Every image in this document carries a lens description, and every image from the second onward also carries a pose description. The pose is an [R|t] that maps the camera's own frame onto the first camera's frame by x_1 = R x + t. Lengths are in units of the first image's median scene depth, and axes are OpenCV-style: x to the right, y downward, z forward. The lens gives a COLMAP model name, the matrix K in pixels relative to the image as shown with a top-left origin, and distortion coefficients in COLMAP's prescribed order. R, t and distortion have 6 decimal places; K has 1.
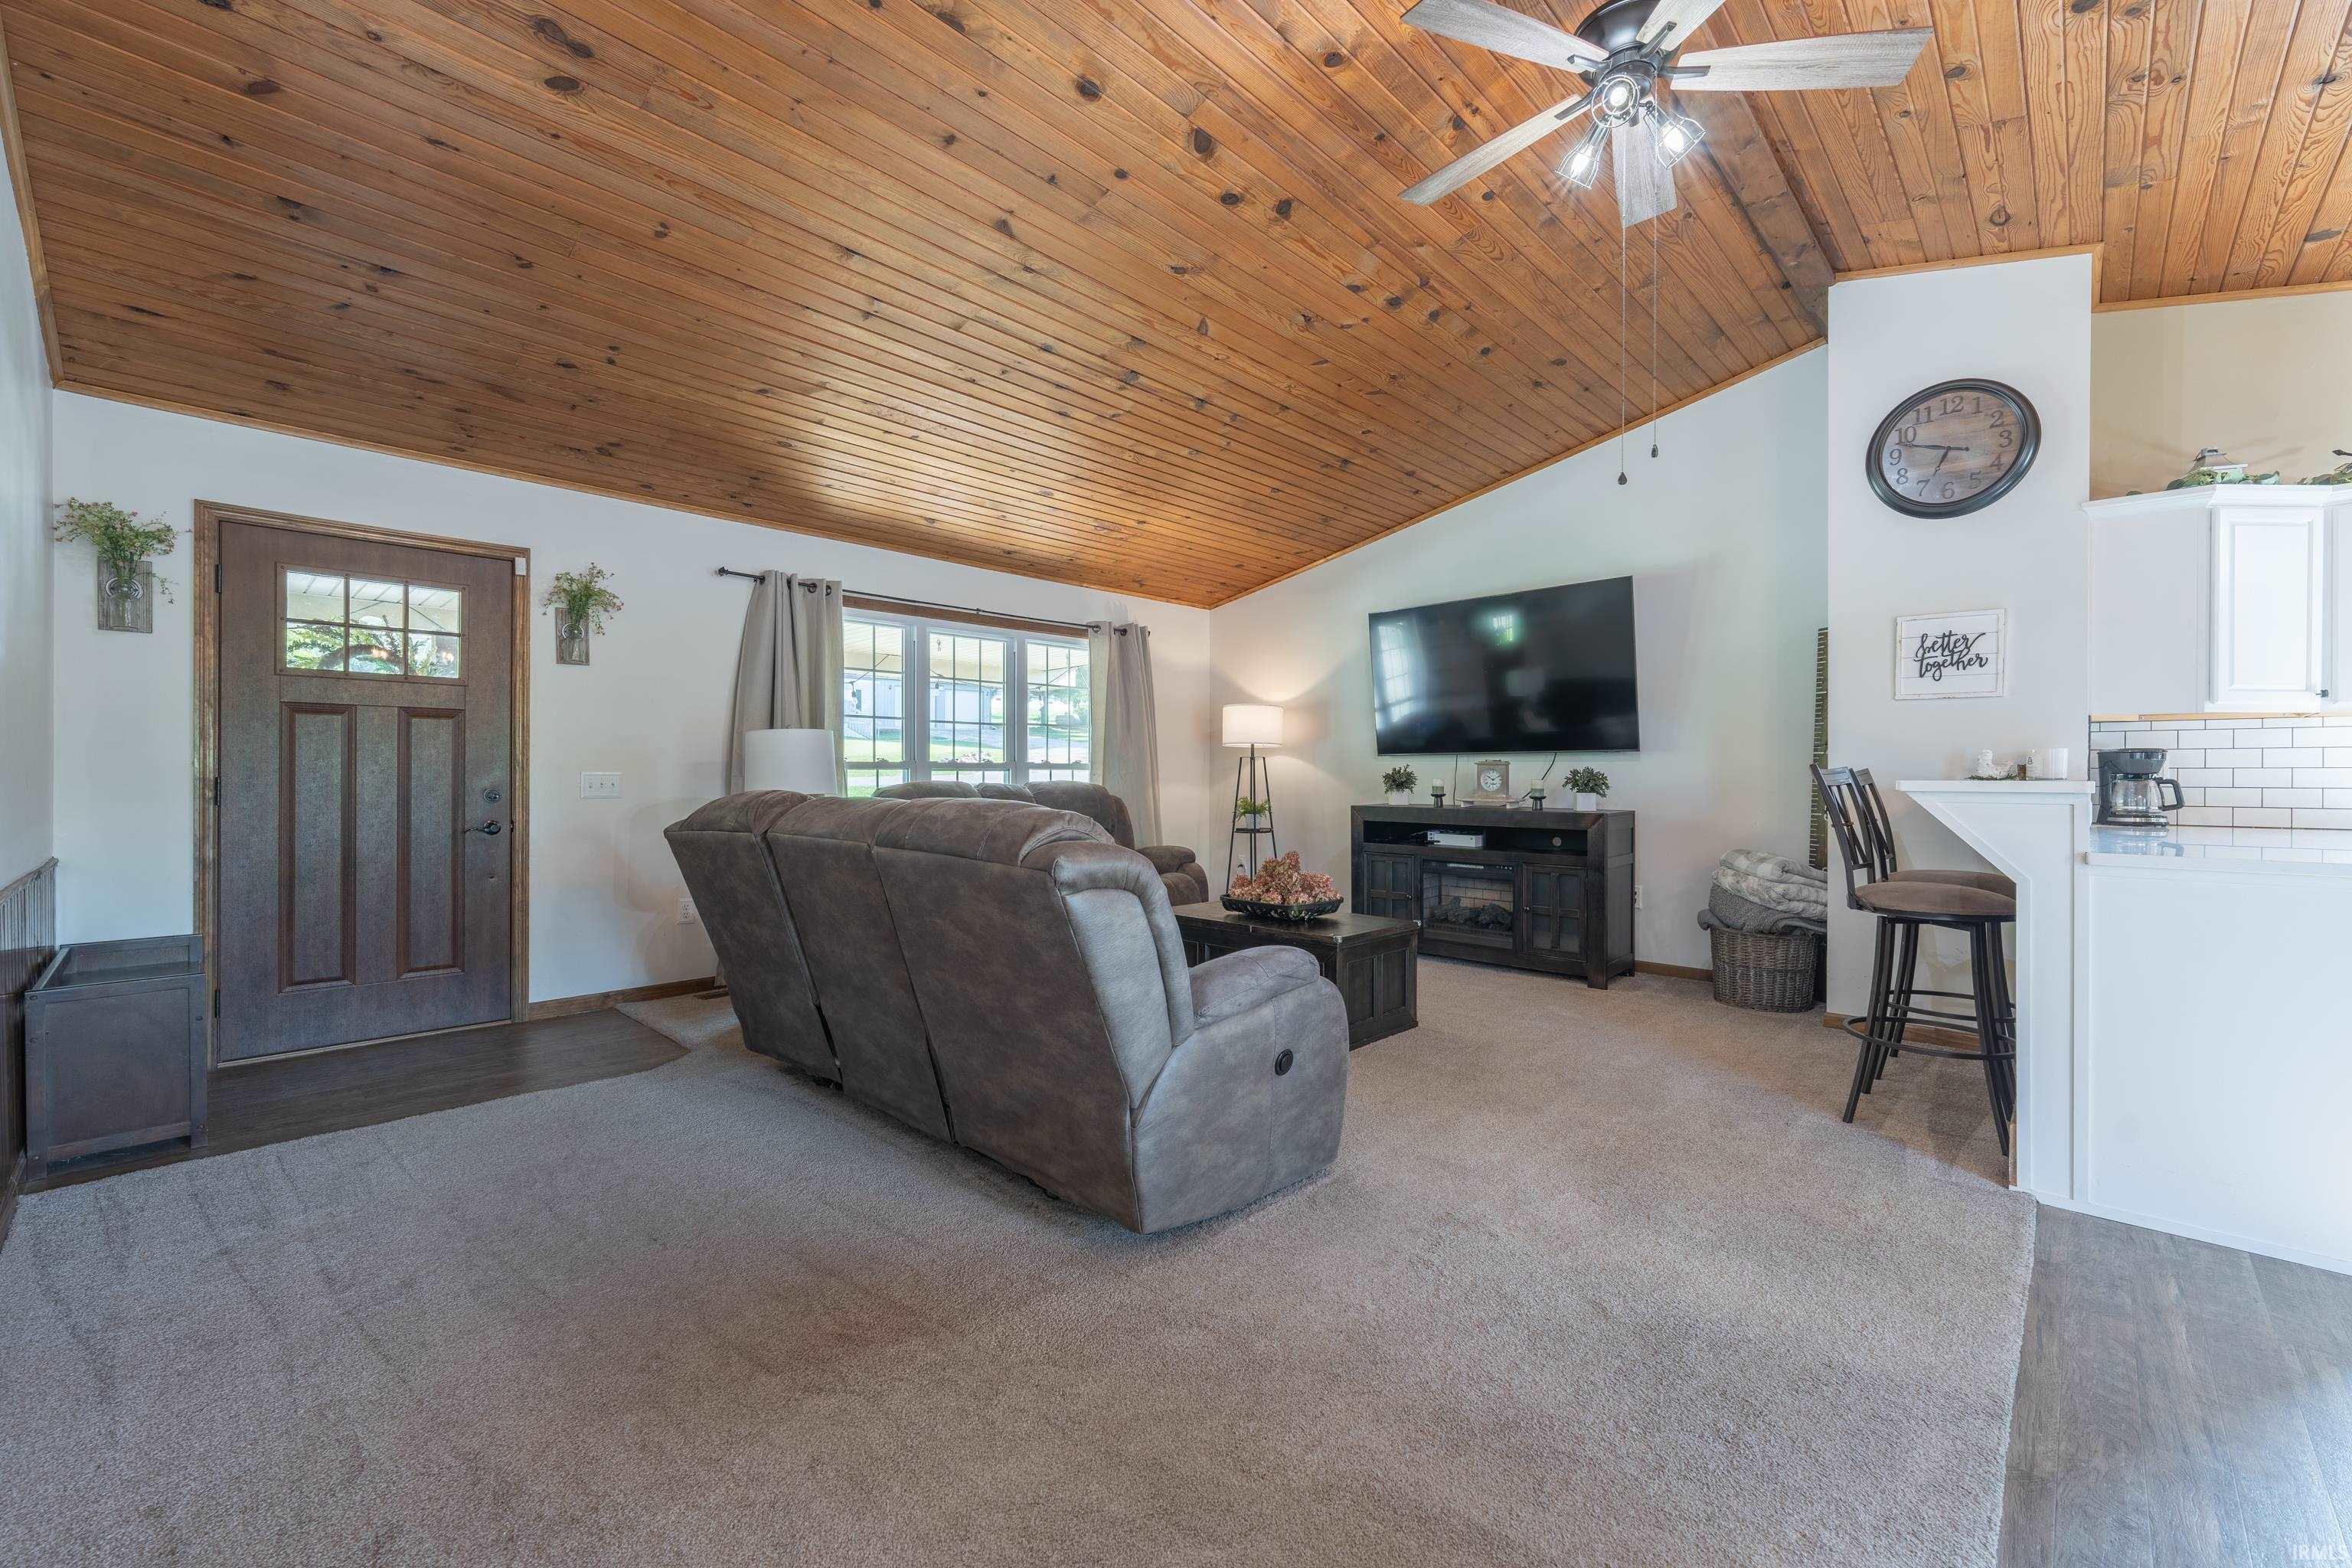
lens RADIAL K [[951.0, 0, 1174.6], [0, 951.0, 773.0], [0, 0, 1]] dist [0.000190, -0.000066]
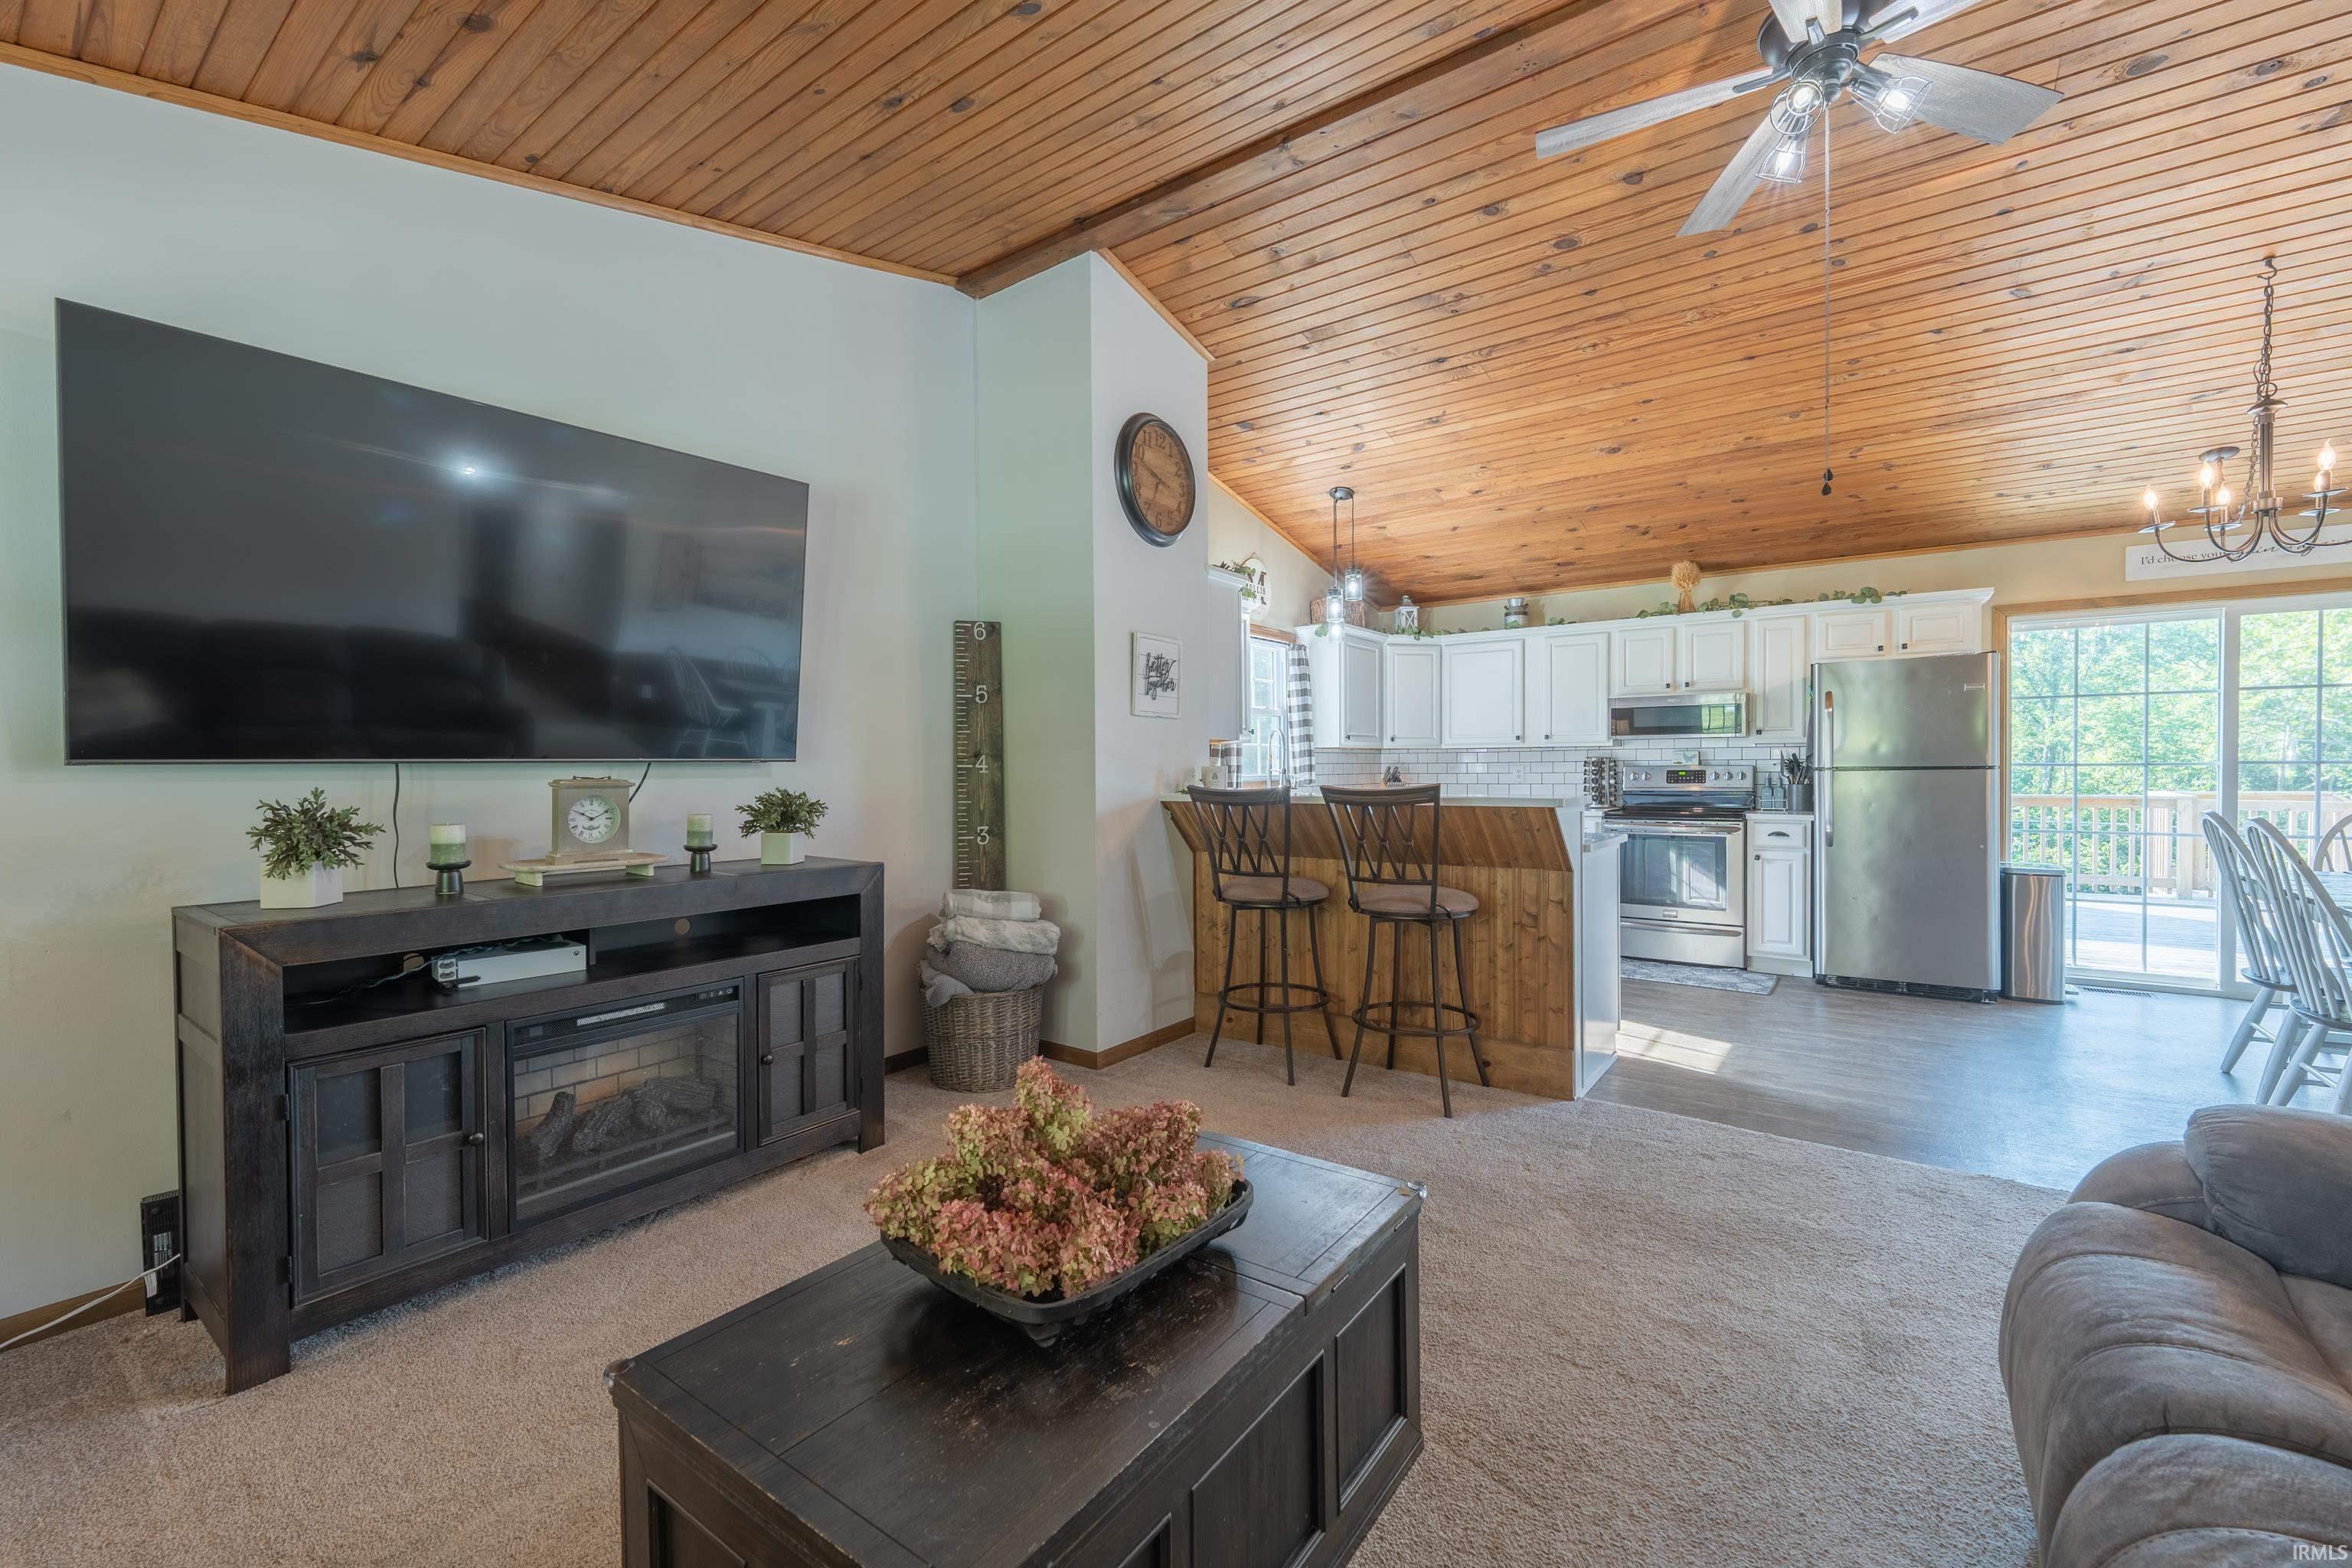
lens RADIAL K [[951.0, 0, 1176.8], [0, 951.0, 780.4], [0, 0, 1]] dist [0.000190, -0.000066]
pose [[-0.130143, -0.010728, 0.991437, -0.170512], [0.009956, 0.999877, 0.012126, -0.015306], [-0.991445, 0.011449, -0.130020, 0.805841]]
